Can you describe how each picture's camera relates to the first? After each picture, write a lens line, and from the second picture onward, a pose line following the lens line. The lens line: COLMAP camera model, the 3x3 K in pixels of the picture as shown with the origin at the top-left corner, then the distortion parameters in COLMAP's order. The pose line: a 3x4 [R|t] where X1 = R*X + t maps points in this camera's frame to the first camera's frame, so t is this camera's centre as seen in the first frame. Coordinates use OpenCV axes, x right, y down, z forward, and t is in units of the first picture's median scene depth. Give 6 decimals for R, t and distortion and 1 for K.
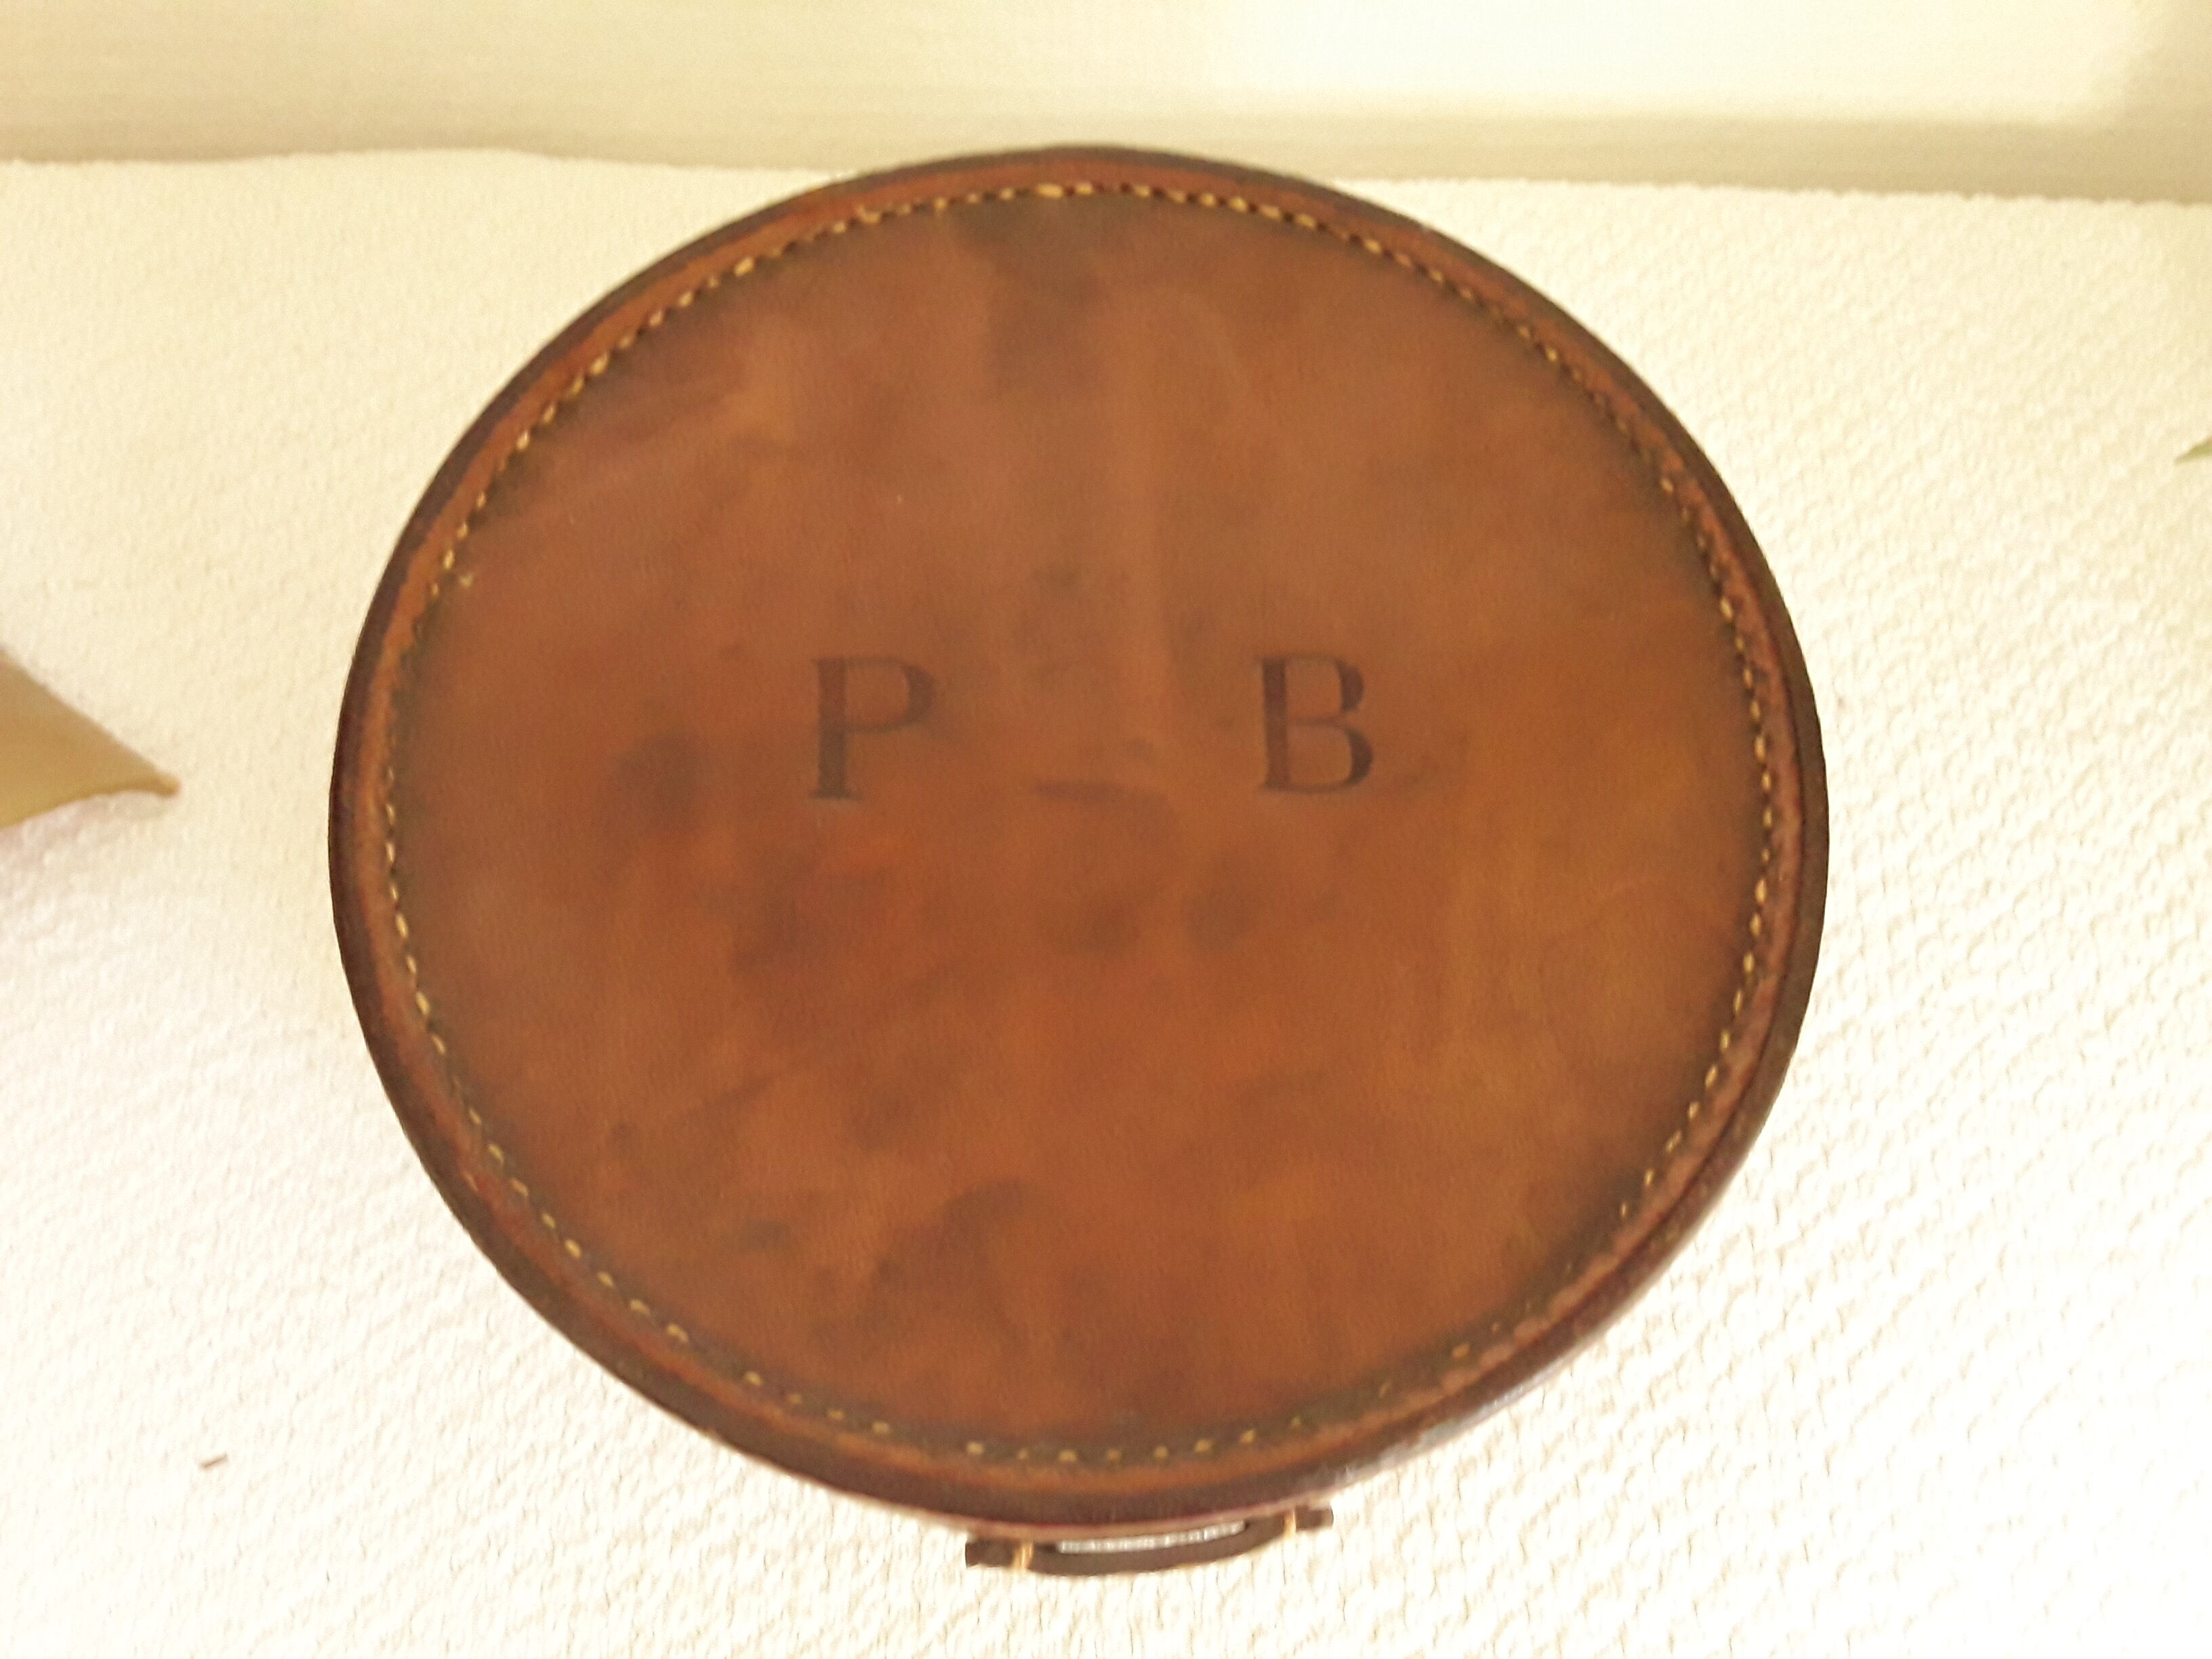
lens RADIAL K [[1799.4, 0, 1140.9], [0, 1799.4, 812.0], [0, 0, 1]] dist [0.058651, -0.125412]
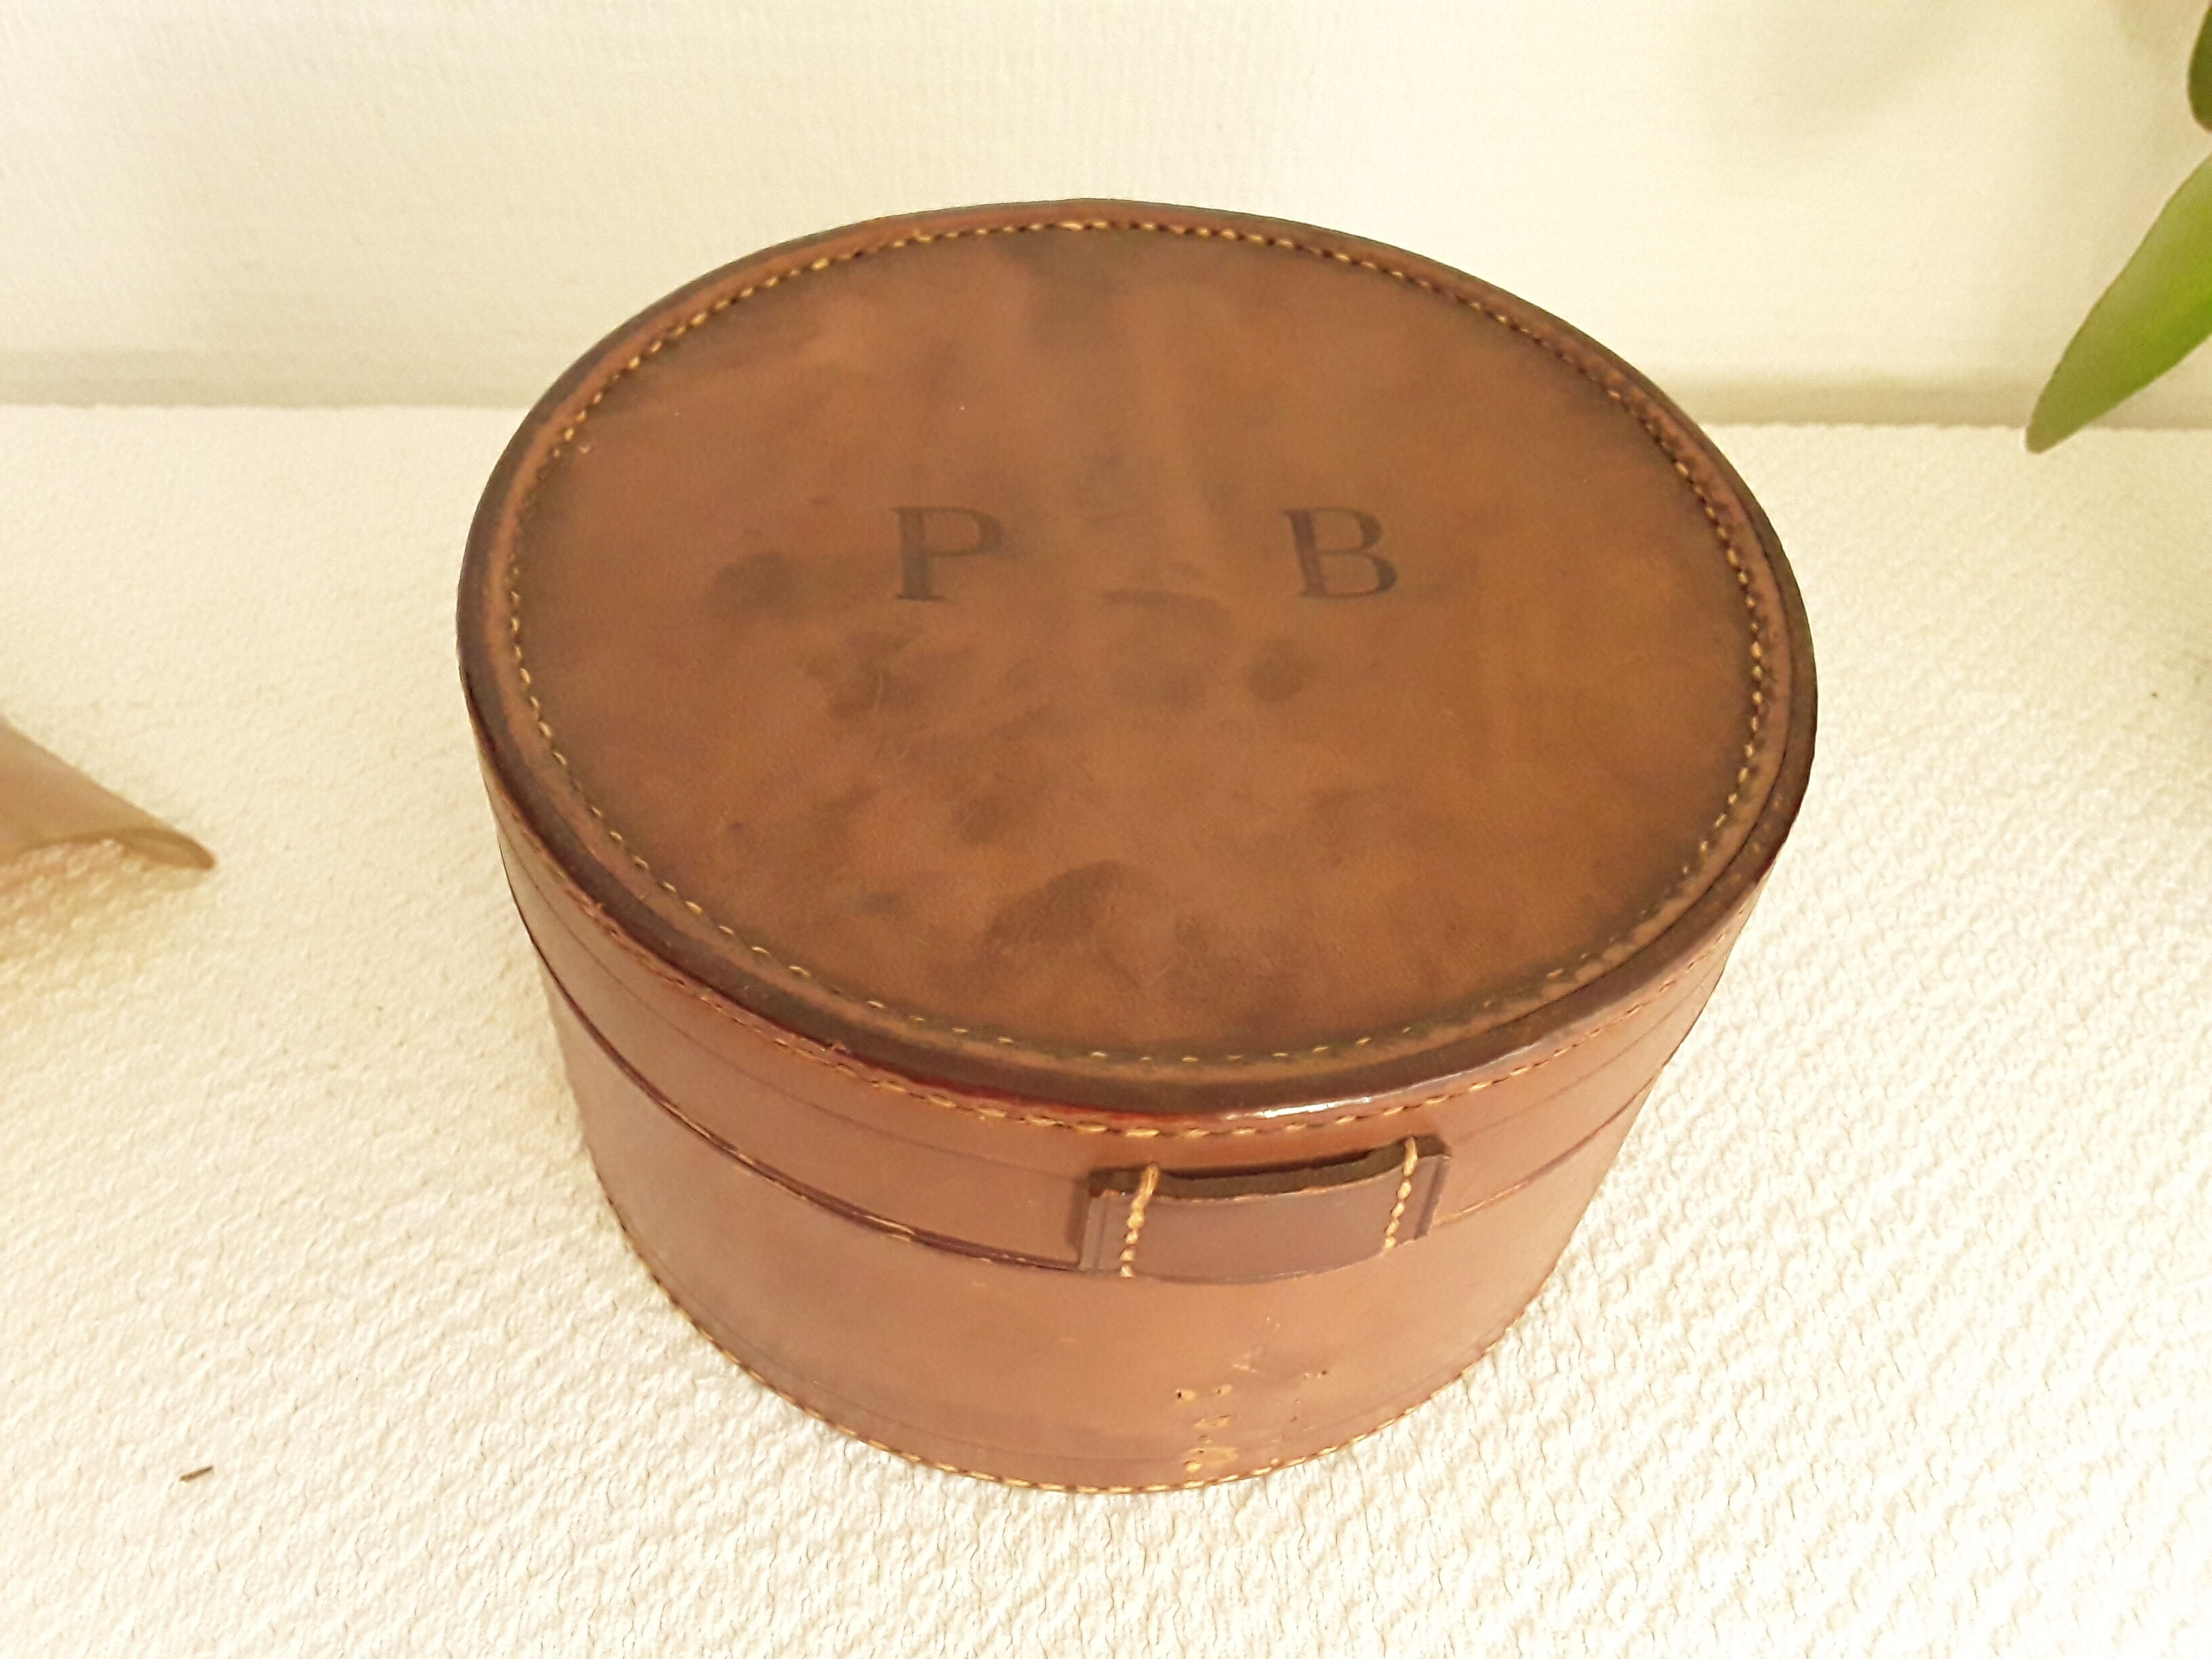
lens RADIAL K [[1799.4, 0, 1133.3], [0, 1799.4, 833.2], [0, 0, 1]] dist [0.058651, -0.125412]
pose [[0.997029, -0.035917, 0.068134, -0.091432], [0.057452, 0.935988, -0.347311, 0.391901], [-0.051298, 0.350194, 0.935271, 0.011630]]
